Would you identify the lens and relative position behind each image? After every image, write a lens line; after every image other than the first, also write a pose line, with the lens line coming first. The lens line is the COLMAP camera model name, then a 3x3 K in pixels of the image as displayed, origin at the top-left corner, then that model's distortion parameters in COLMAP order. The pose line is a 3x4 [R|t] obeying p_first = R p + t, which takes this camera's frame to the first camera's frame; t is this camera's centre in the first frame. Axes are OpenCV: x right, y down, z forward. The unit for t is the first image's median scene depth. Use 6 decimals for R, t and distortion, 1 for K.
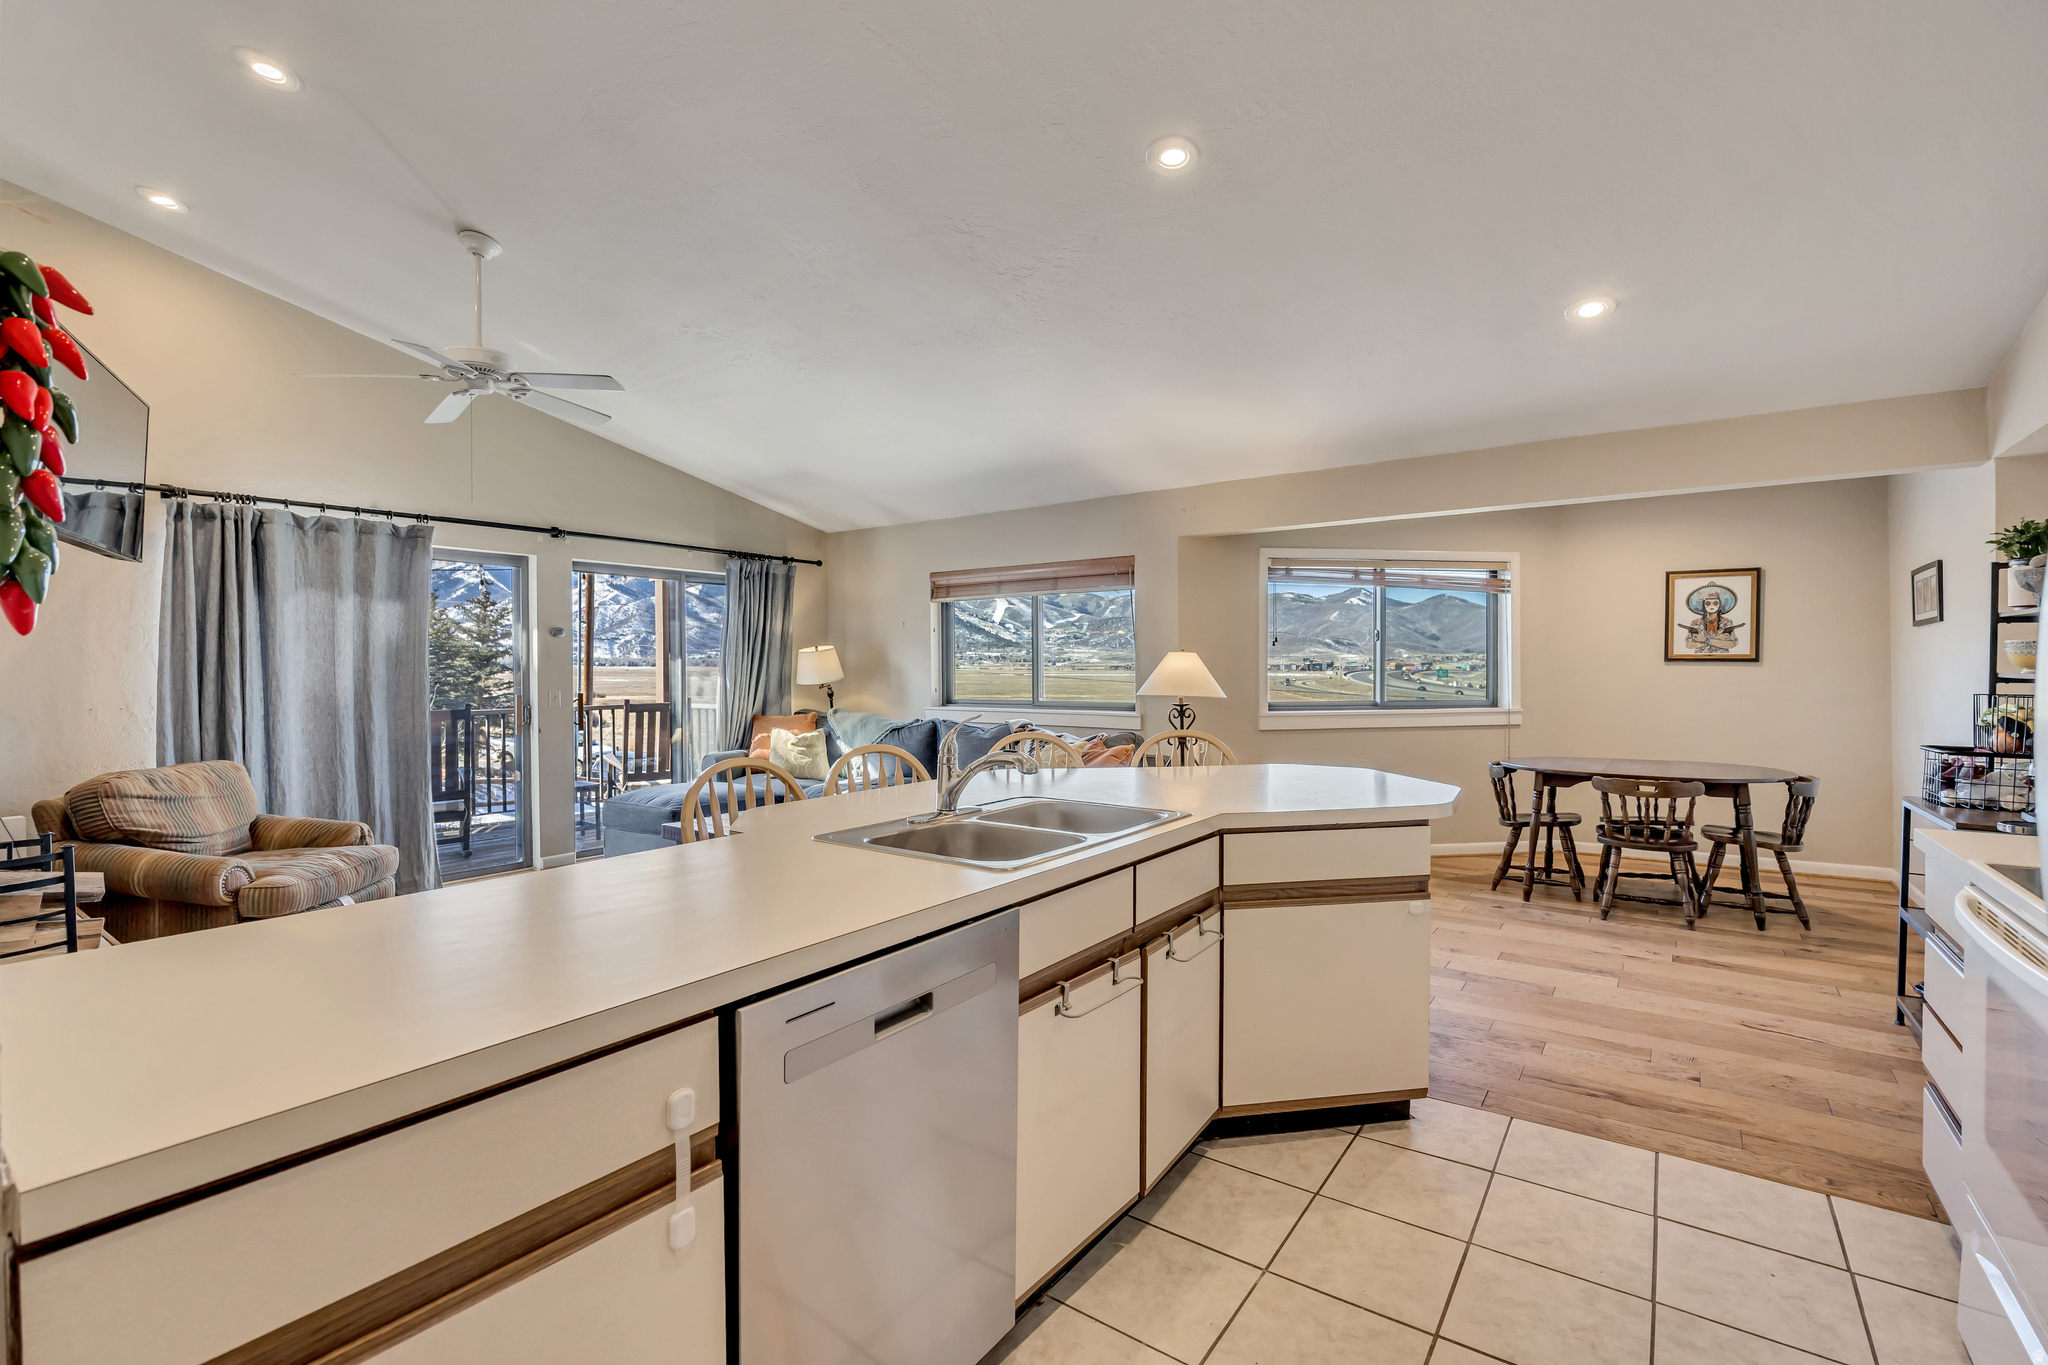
lens RADIAL K [[890.1, 0, 1012.7], [0, 890.1, 679.2], [0, 0, 1]] dist [-0.019800, 0.000932]
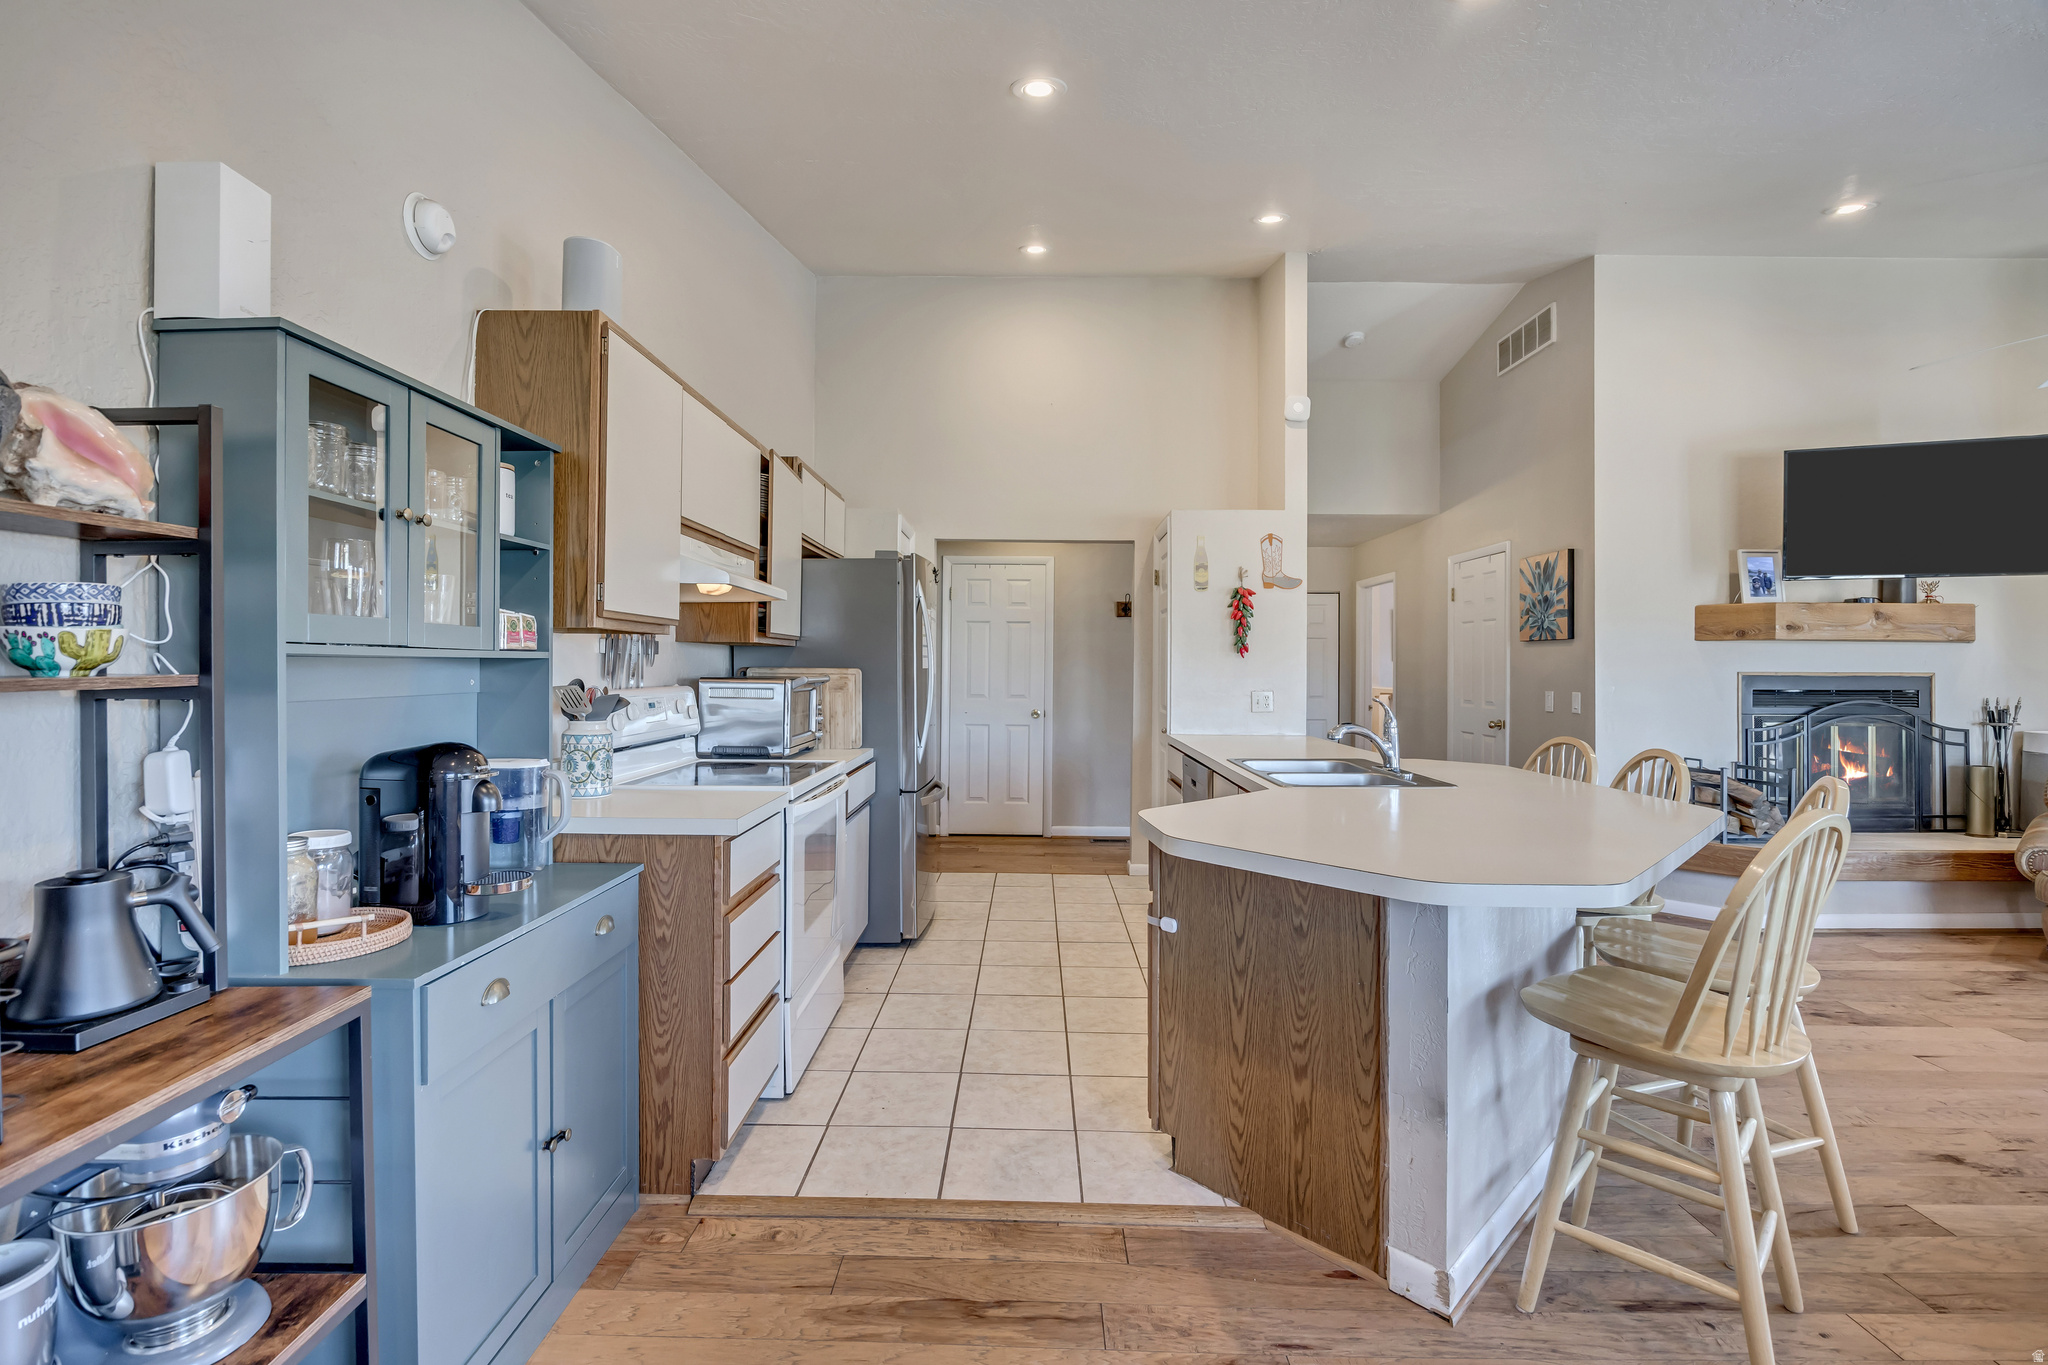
lens RADIAL K [[890.1, 0, 1011.0], [0, 890.1, 668.9], [0, 0, 1]] dist [-0.019800, 0.000932]
pose [[-0.824713, 0.000686, -0.565551, 0.492251], [-0.010200, 0.999819, 0.016086, -0.010157], [0.565460, 0.019035, -0.824556, 0.736725]]
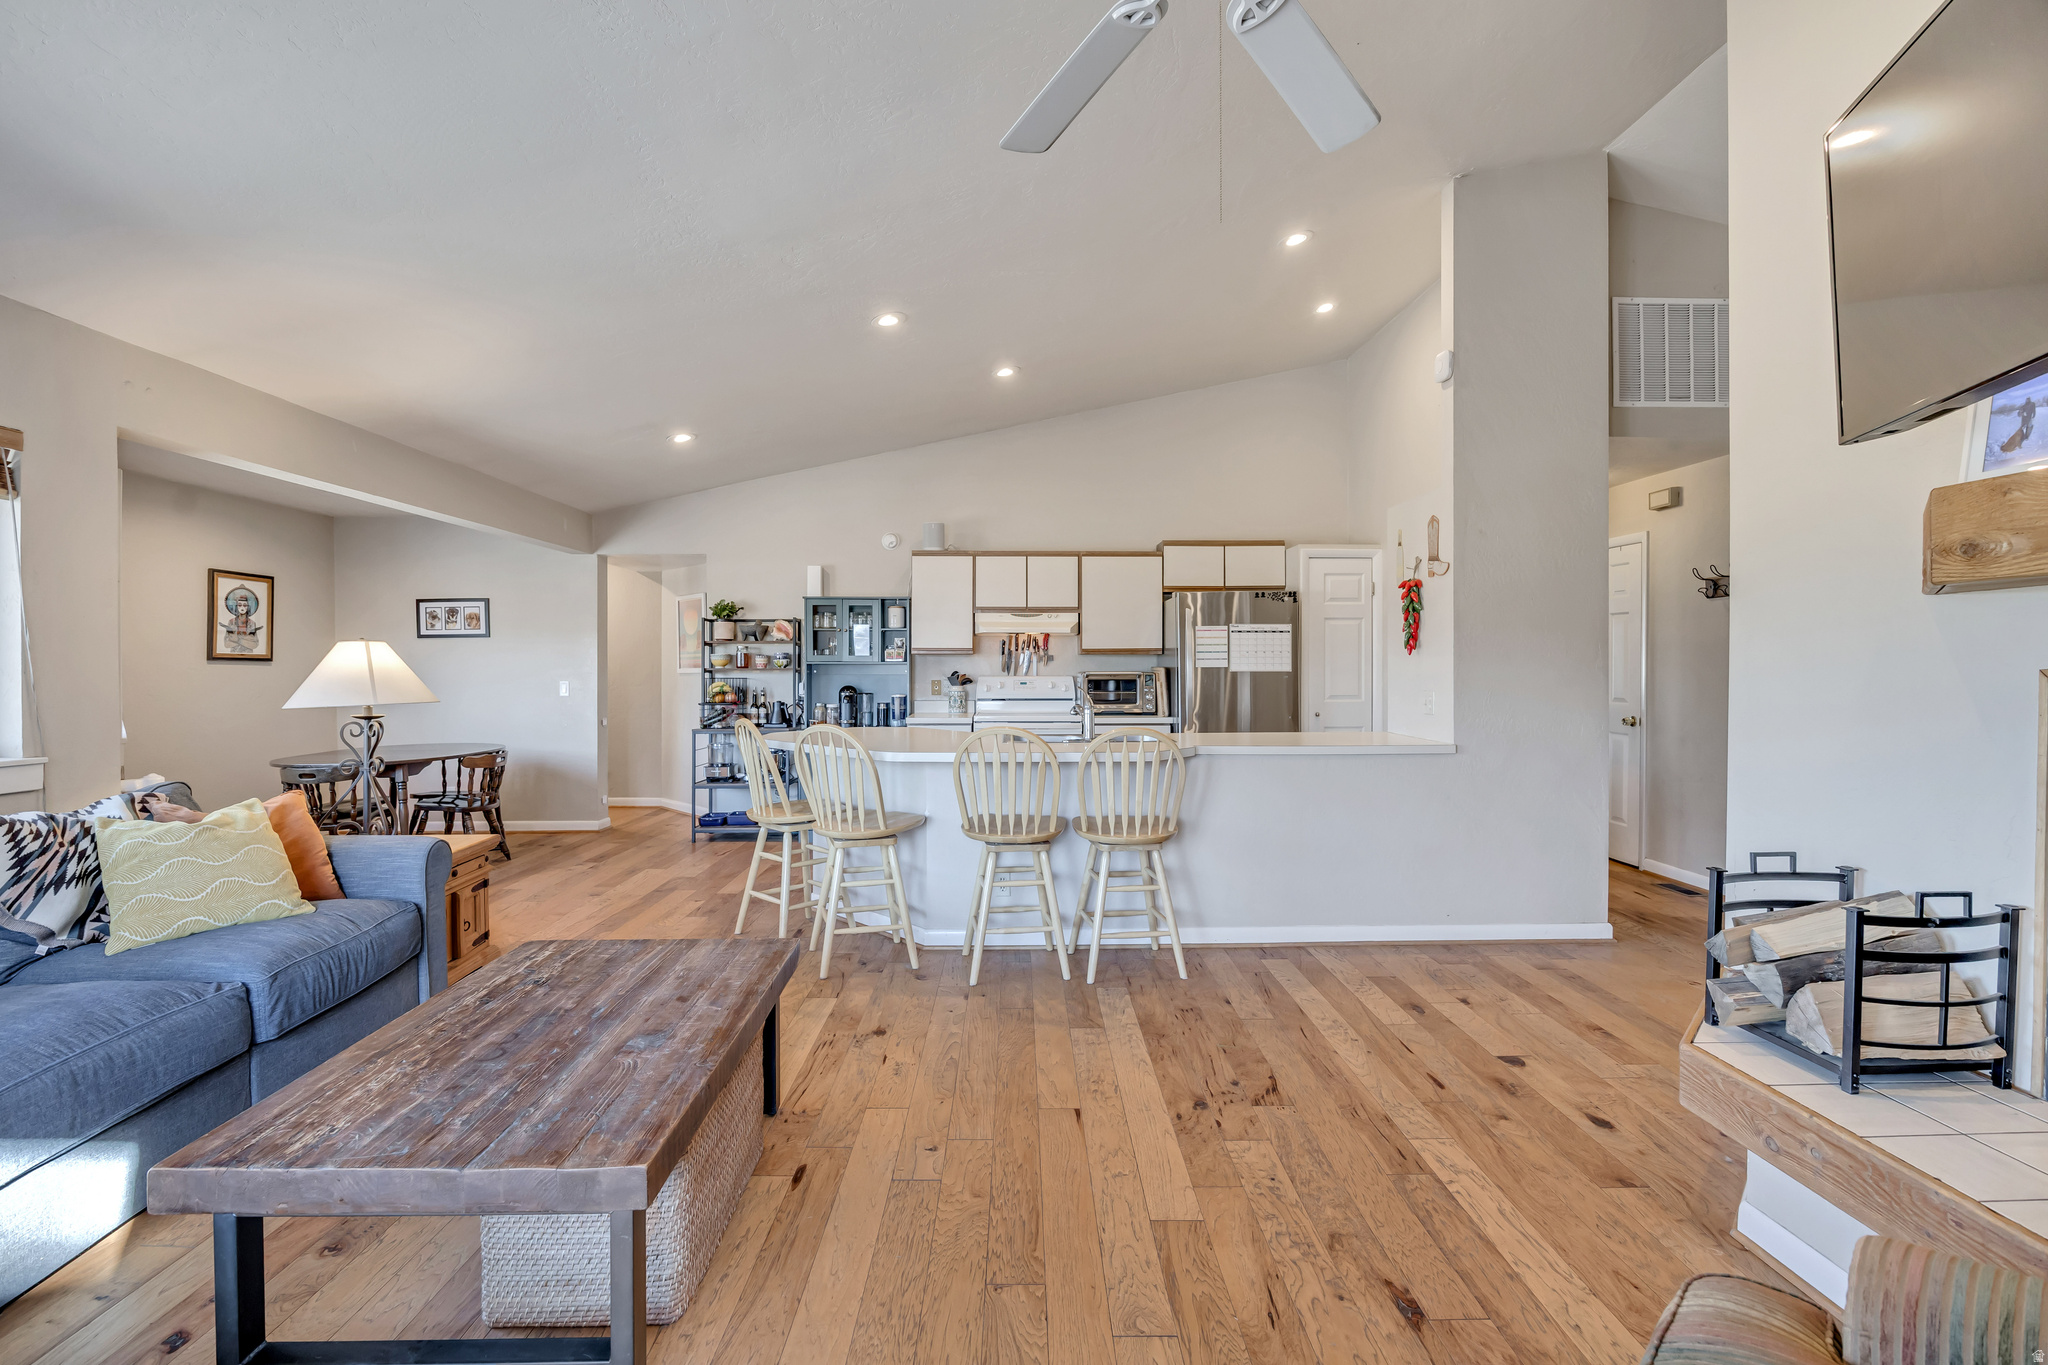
lens RADIAL K [[890.1, 0, 1025.9], [0, 890.1, 673.5], [0, 0, 1]] dist [-0.019800, 0.000932]
pose [[-0.606498, -0.003496, 0.795077, -0.611018], [0.012313, 0.999829, 0.013789, -0.008145], [-0.794990, 0.018153, -0.606351, 0.916917]]
